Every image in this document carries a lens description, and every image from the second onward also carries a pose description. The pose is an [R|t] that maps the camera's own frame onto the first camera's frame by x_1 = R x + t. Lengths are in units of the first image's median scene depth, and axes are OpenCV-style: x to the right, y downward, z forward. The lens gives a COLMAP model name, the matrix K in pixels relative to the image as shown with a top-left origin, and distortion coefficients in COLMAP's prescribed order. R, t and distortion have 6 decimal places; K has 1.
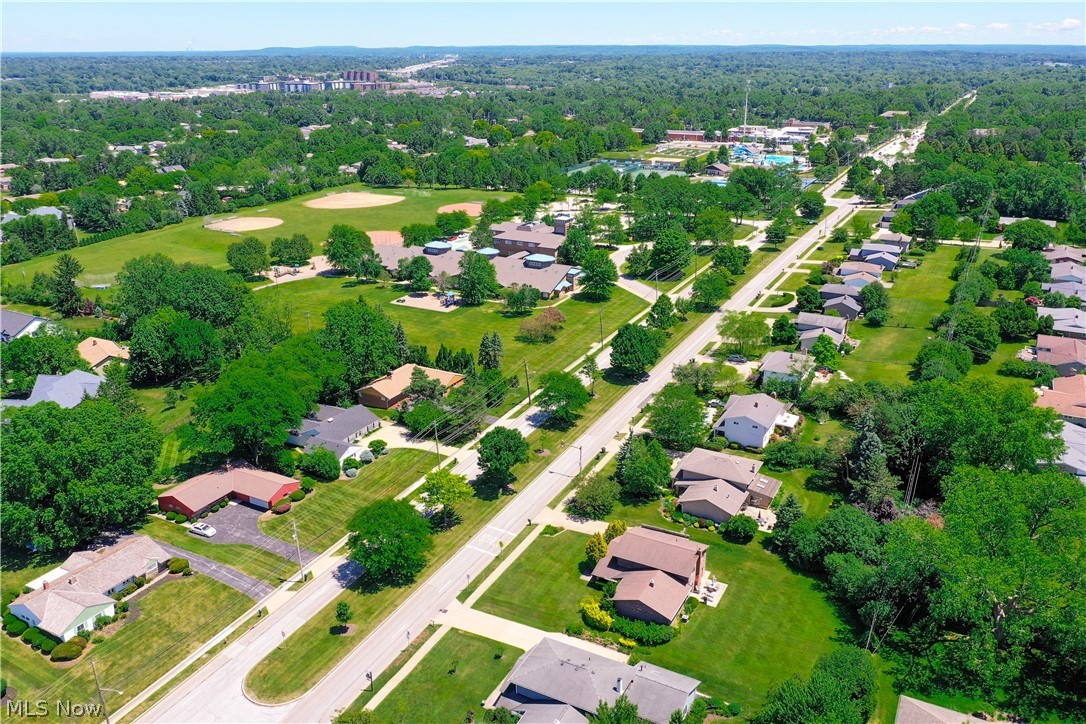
lens RADIAL K [[851.9, 0, 543.0], [0, 851.9, 362.0], [0, 0, 1]] dist [0.005207, 0.001777]
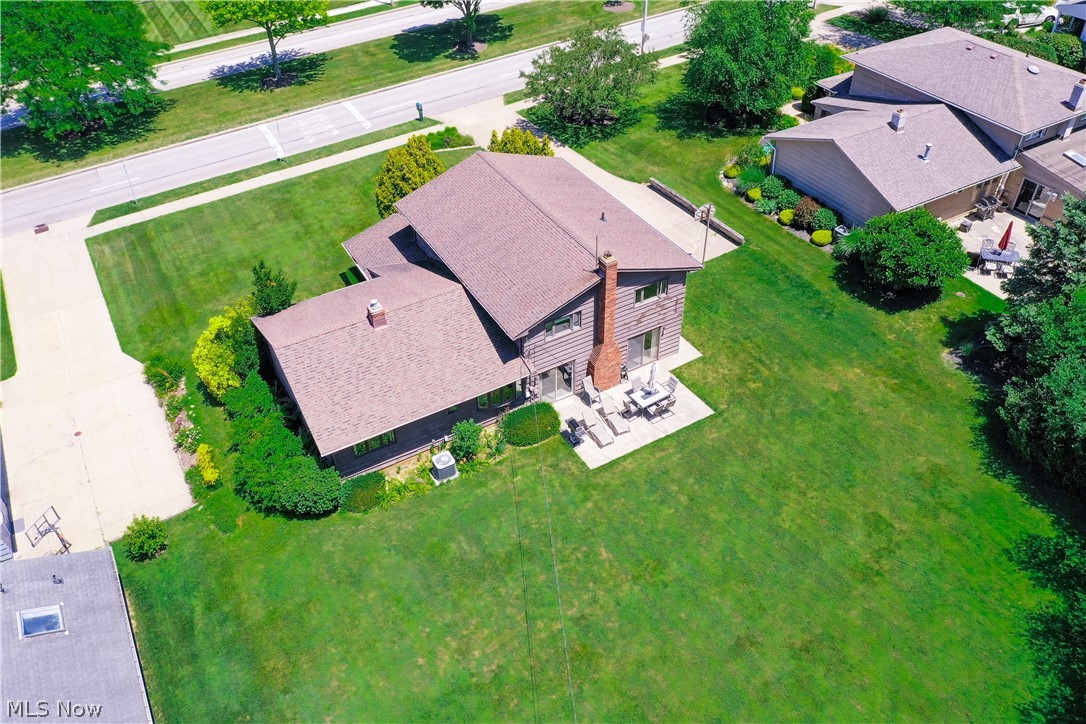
lens RADIAL K [[866.5, 0, 543.0], [0, 866.5, 362.0], [0, 0, 1]] dist [0.004284, 0.006090]
pose [[0.849943, 0.326194, -0.413757, 0.243091], [-0.164074, 0.910121, 0.380472, 0.124625], [0.500676, -0.255493, 0.827071, 0.632006]]
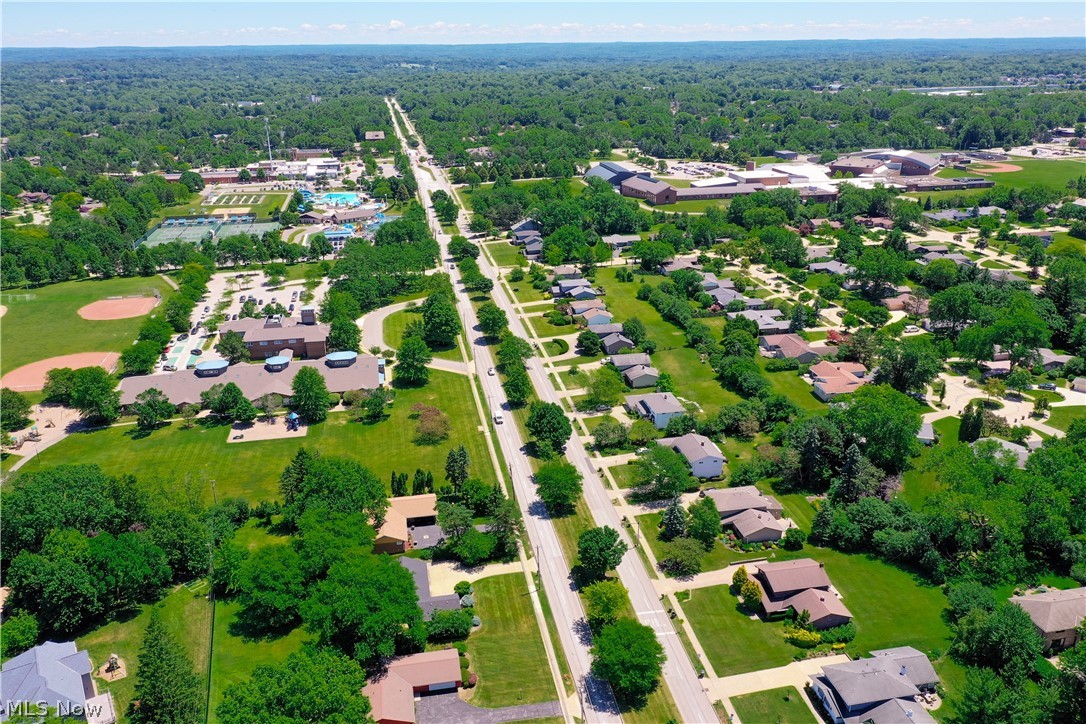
lens RADIAL K [[866.5, 0, 543.0], [0, 866.5, 362.0], [0, 0, 1]] dist [0.004284, 0.006090]
pose [[0.775789, -0.224444, 0.589726, -0.759676], [0.226640, 0.971348, 0.071539, -0.244449], [-0.588886, 0.078156, 0.804429, 0.102348]]
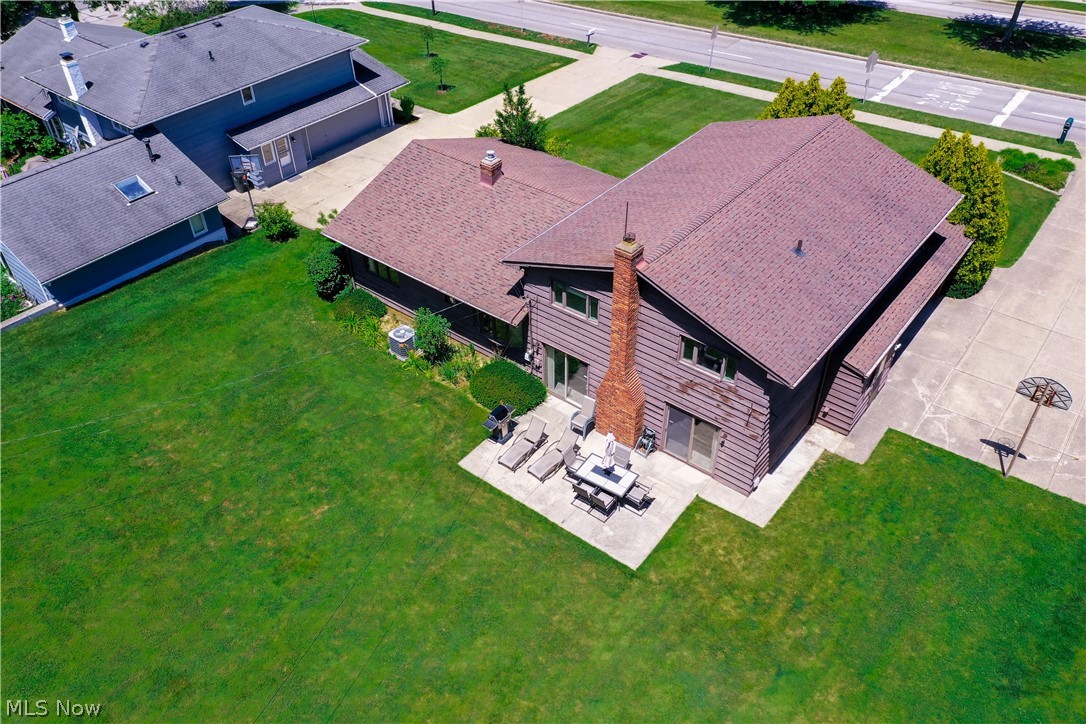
lens RADIAL K [[866.5, 0, 543.0], [0, 866.5, 362.0], [0, 0, 1]] dist [0.004284, 0.006090]
pose [[-0.187740, 0.620230, -0.761622, 0.282728], [-0.323110, 0.693256, 0.644202, 0.106721], [0.927553, 0.367030, 0.070251, 0.819730]]
